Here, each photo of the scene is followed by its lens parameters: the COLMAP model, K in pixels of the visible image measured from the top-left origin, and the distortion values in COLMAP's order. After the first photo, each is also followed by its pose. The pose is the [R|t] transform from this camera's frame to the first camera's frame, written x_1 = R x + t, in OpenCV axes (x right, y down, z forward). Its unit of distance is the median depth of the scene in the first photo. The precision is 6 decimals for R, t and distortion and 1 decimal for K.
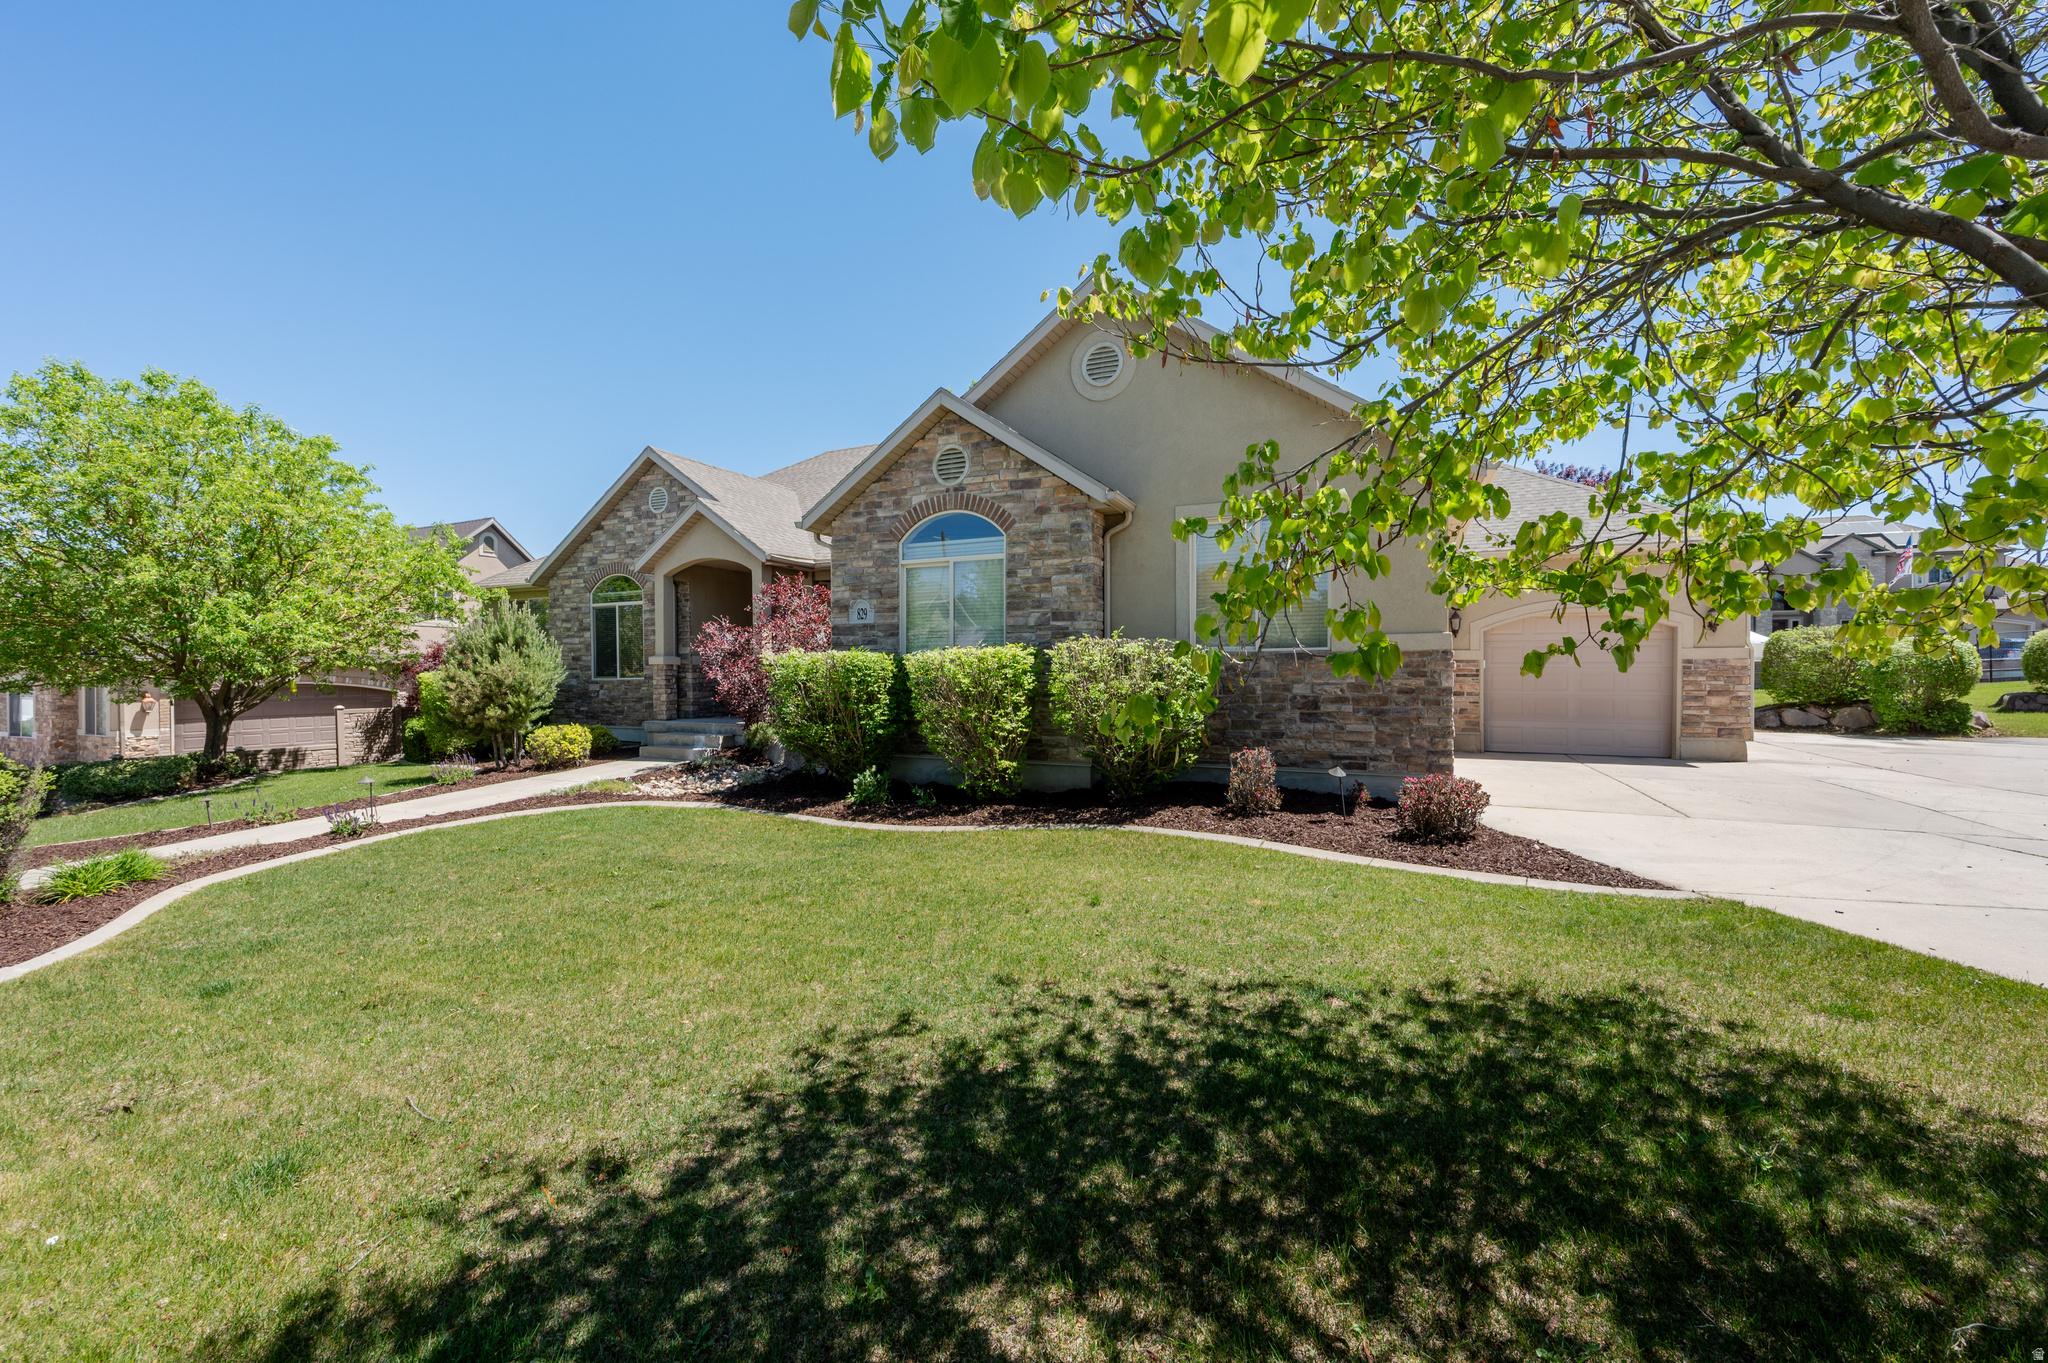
lens RADIAL K [[805.3, 0, 1025.2], [0, 805.3, 679.1], [0, 0, 1]] dist [-0.001928, 0.000404]
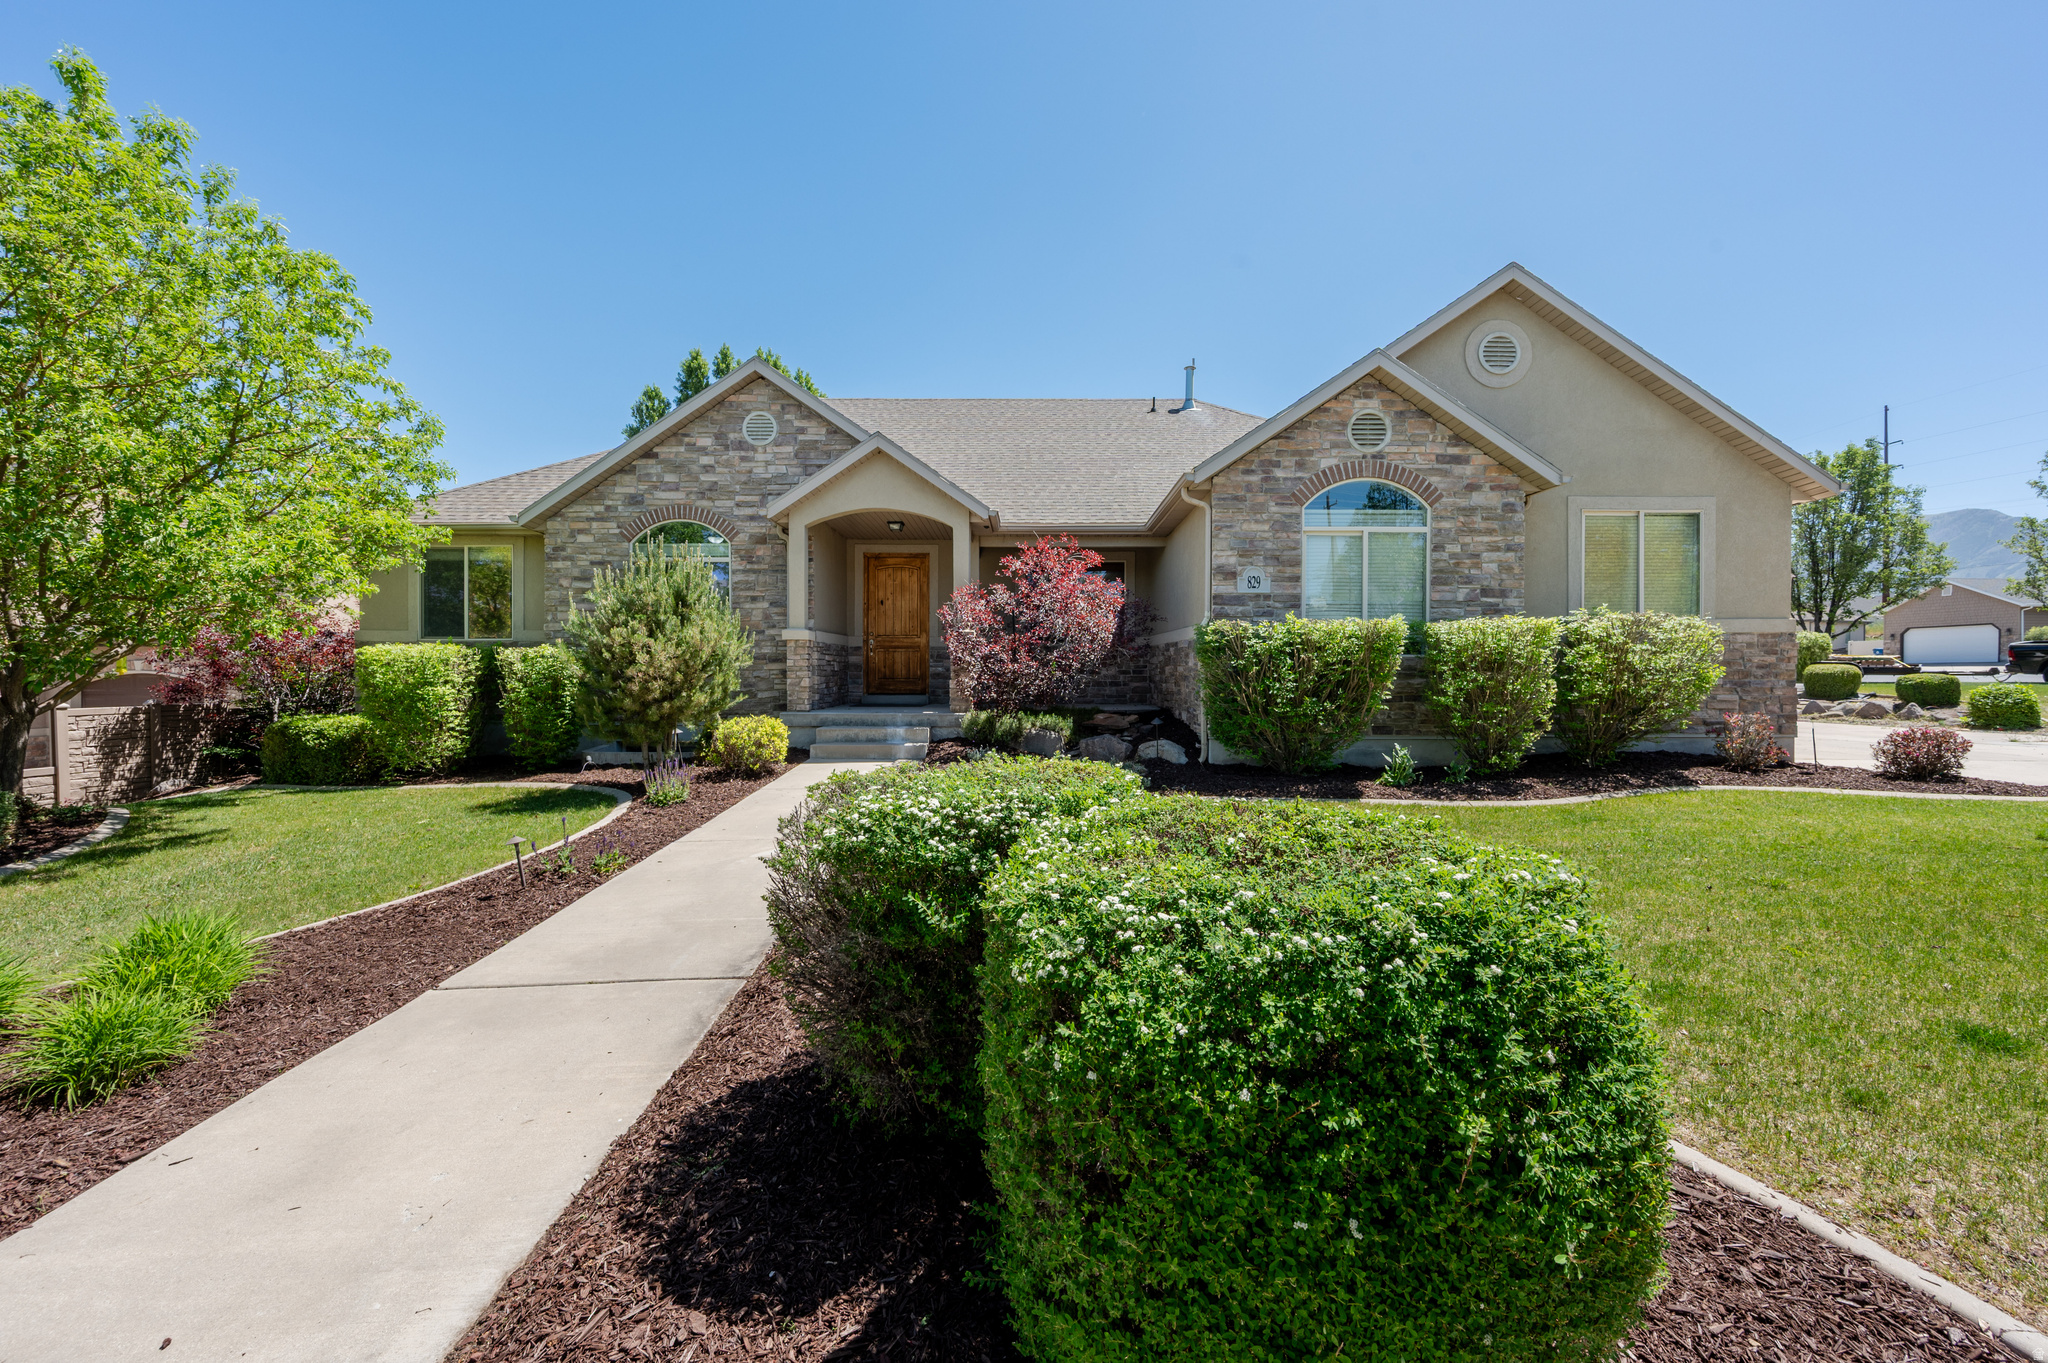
lens RADIAL K [[805.3, 0, 1024.4], [0, 805.3, 682.1], [0, 0, 1]] dist [-0.001928, 0.000404]
pose [[0.907259, 0.001940, 0.420569, -0.858891], [-0.000857, 0.999996, -0.002764, 0.035620], [-0.420572, 0.002147, 0.907256, 0.303026]]
